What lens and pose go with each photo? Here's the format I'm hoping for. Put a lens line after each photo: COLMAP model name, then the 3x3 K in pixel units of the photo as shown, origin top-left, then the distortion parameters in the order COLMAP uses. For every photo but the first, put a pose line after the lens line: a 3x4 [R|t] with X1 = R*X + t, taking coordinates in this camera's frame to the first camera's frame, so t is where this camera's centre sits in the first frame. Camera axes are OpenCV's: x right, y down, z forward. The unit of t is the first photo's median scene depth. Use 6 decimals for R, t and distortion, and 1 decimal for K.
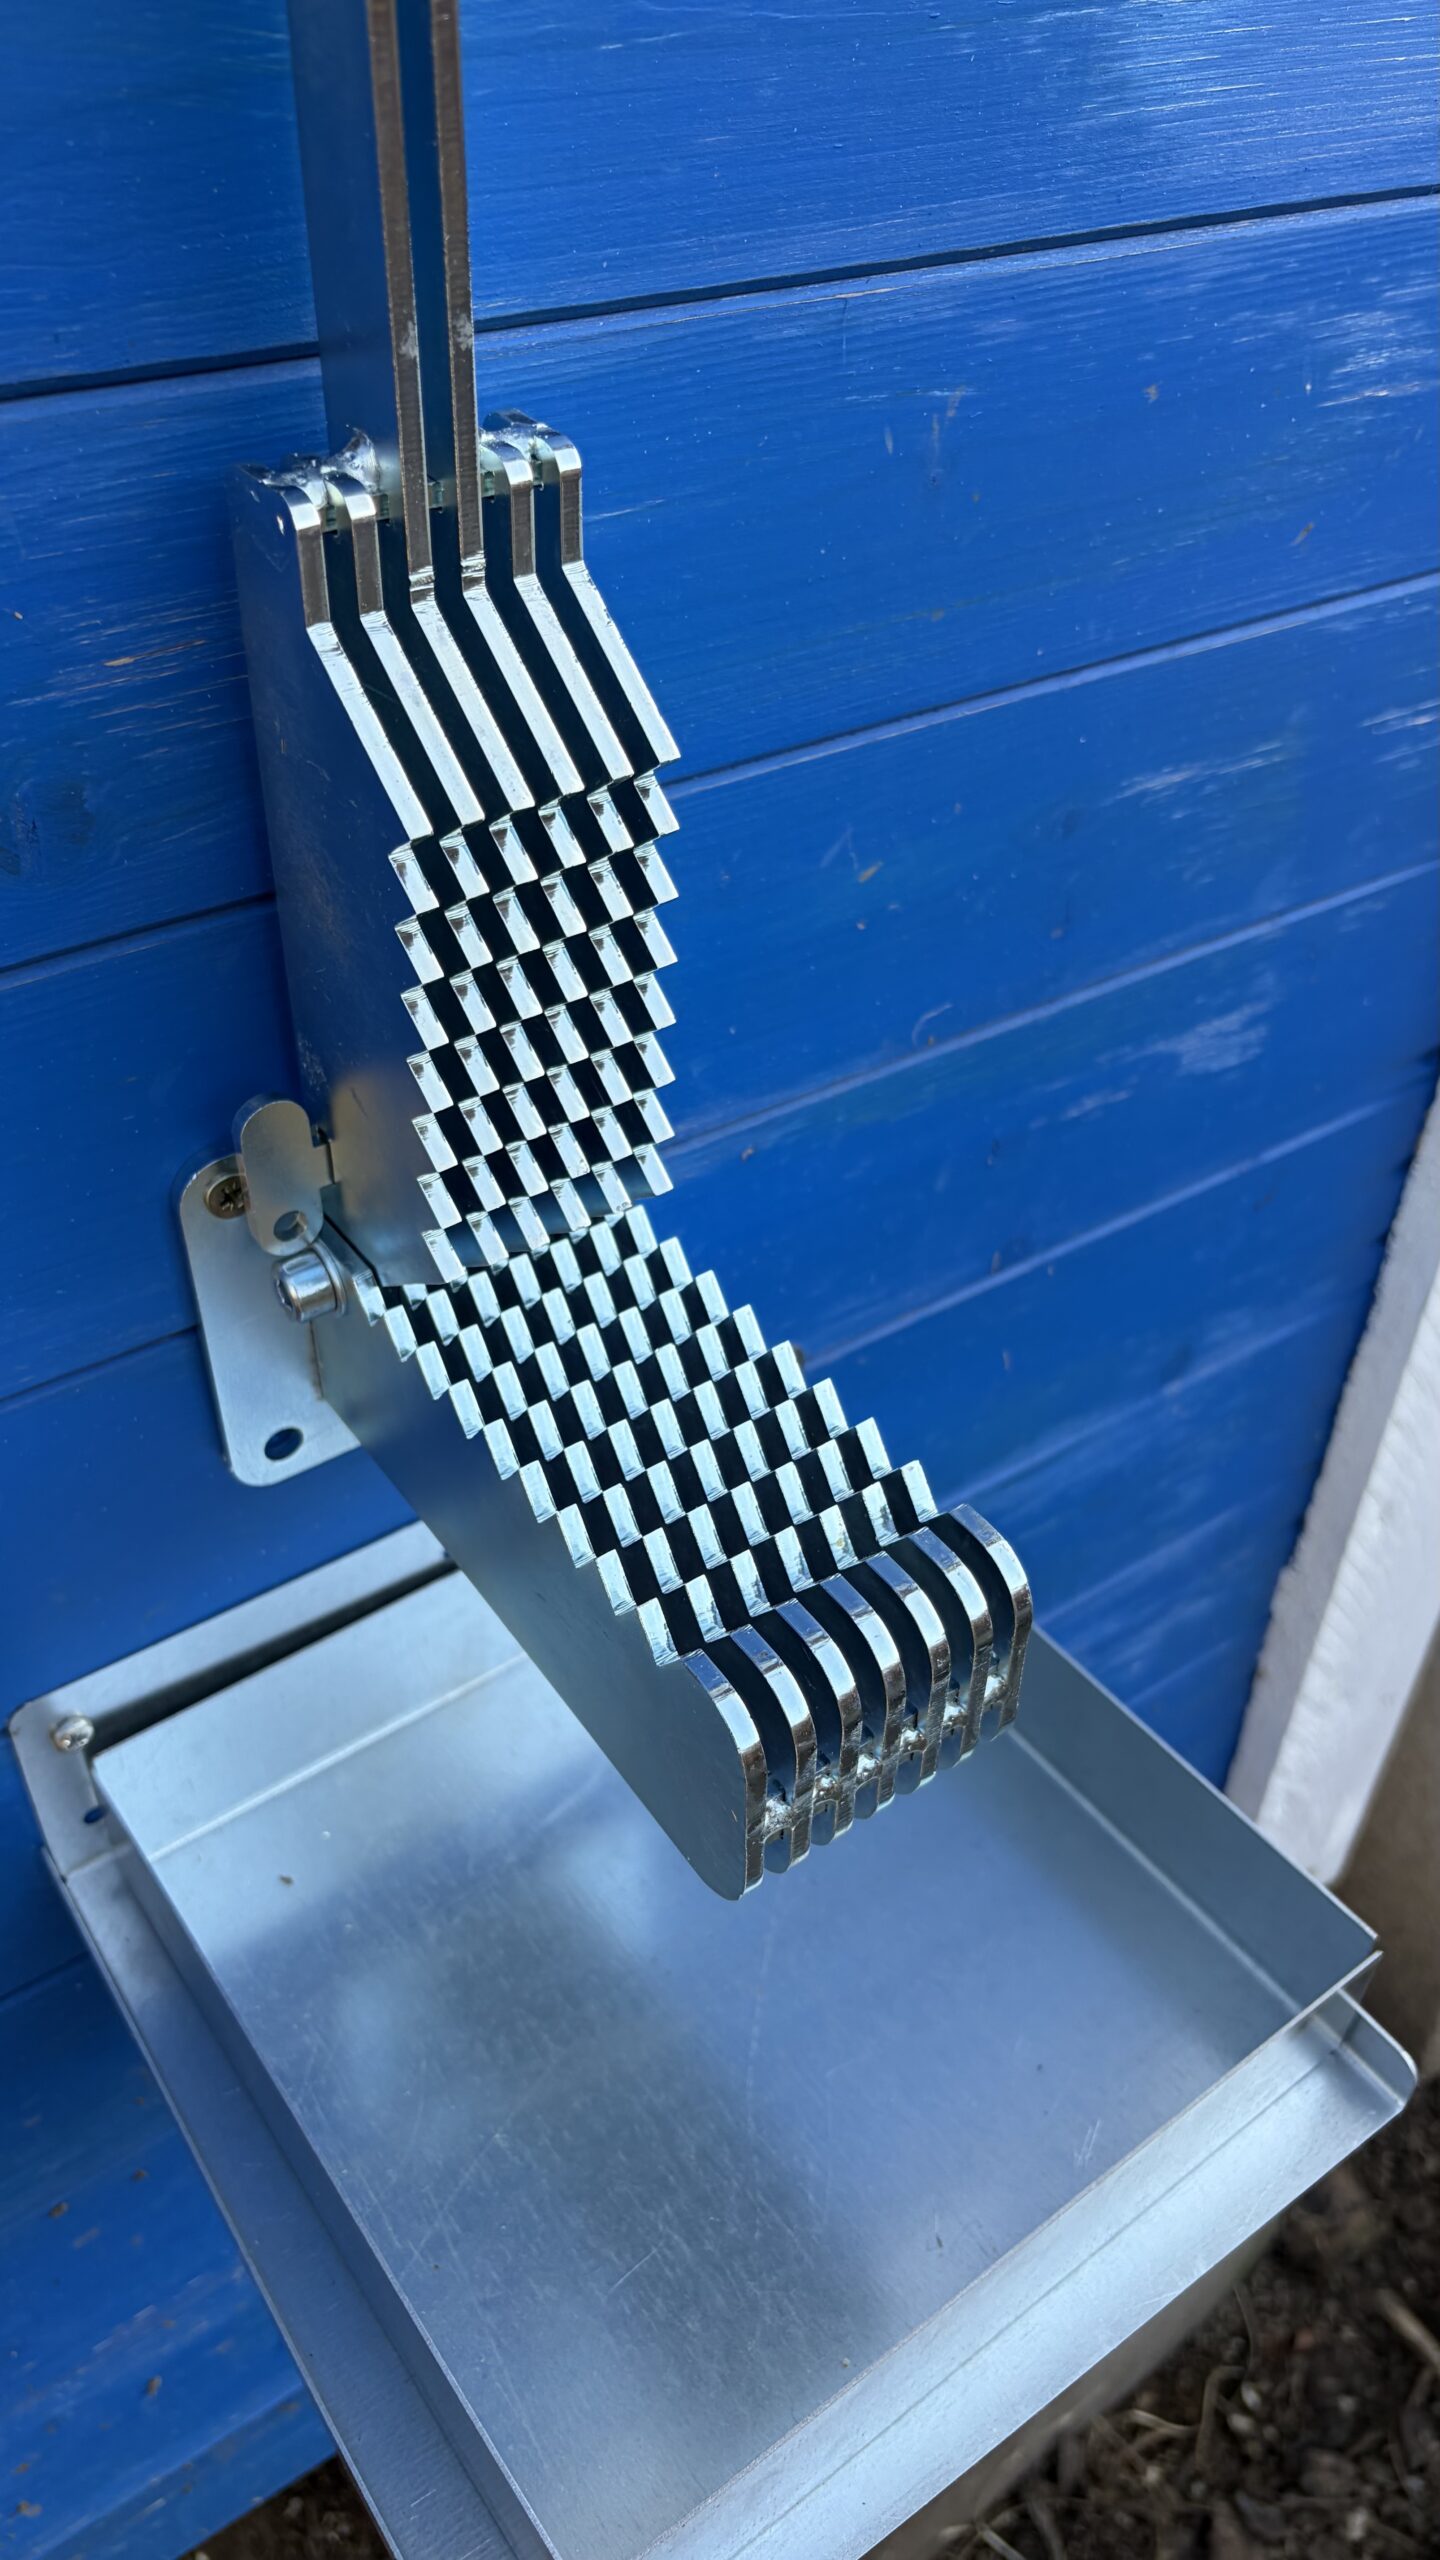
lens RADIAL K [[1927.8, 0, 652.5], [0, 1927.8, 1264.5], [0, 0, 1]] dist [0.009162, -0.003212]
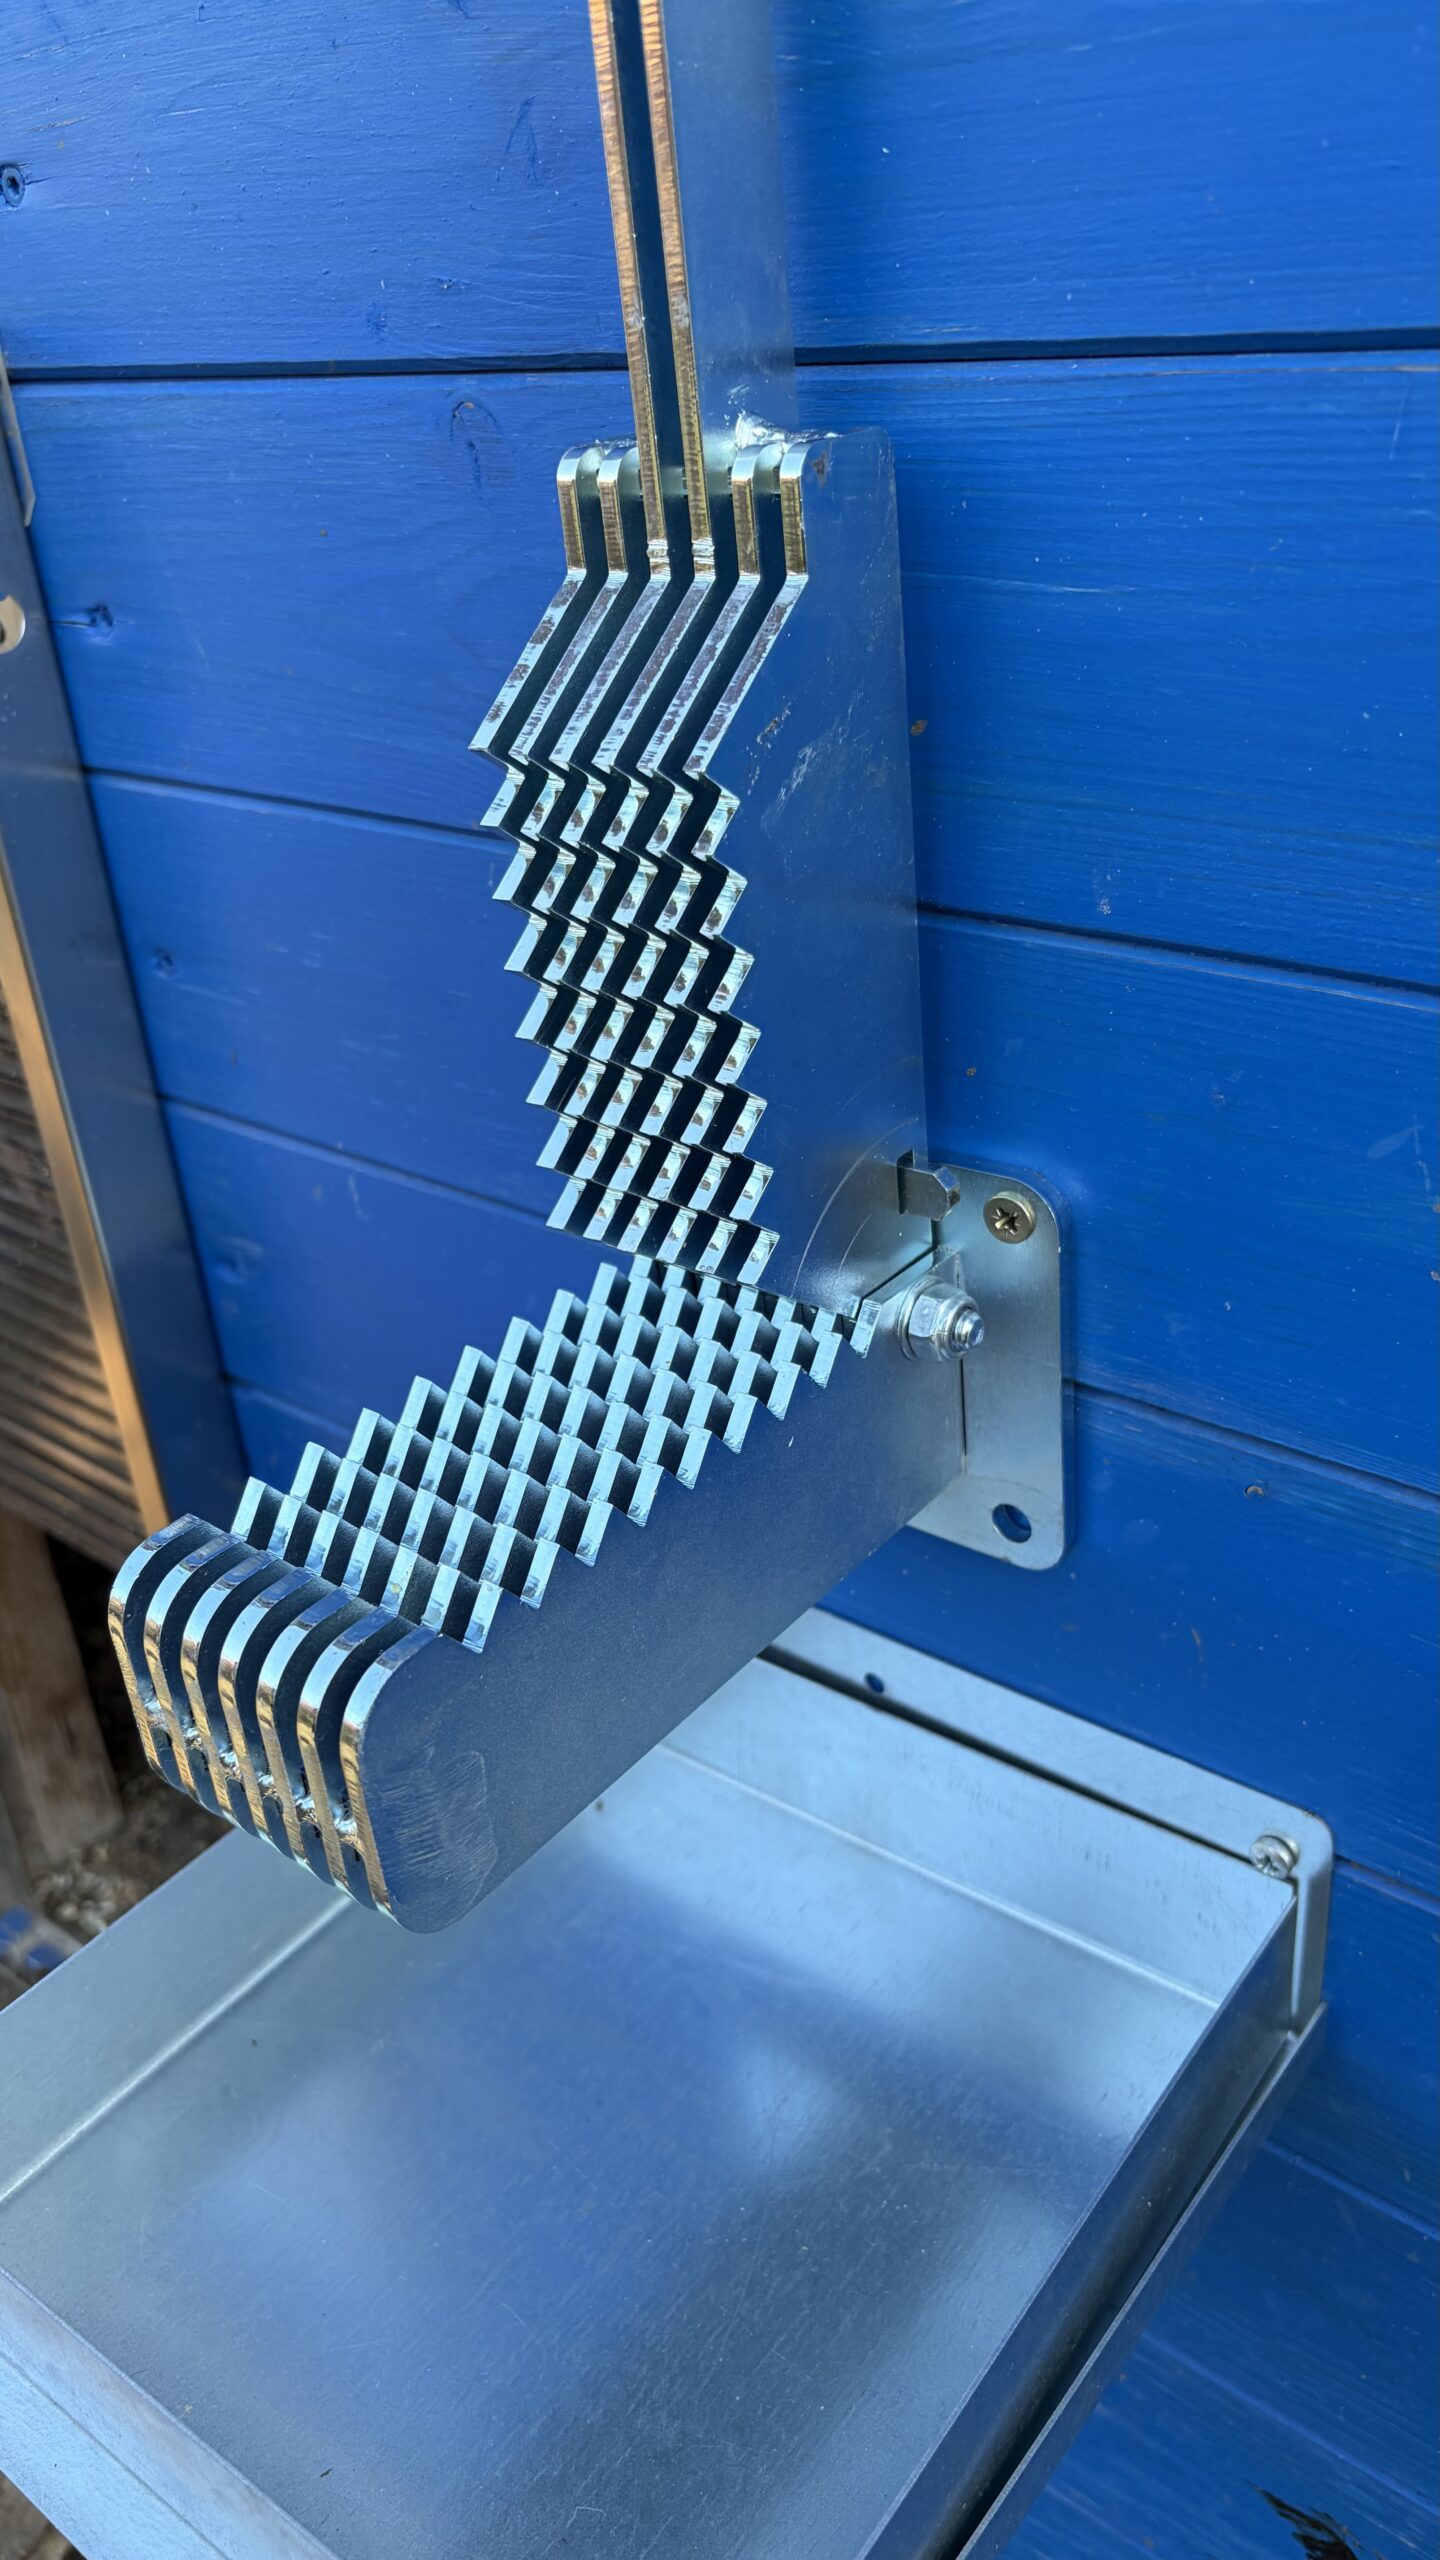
lens RADIAL K [[1927.8, 0, 733.7], [0, 1927.8, 1275.3], [0, 0, 1]] dist [0.009162, -0.003212]
pose [[0.292492, 0.428236, -0.855022, 0.833941], [-0.533355, 0.815189, 0.225832, -0.261096], [0.793714, 0.389976, 0.466838, 0.615531]]
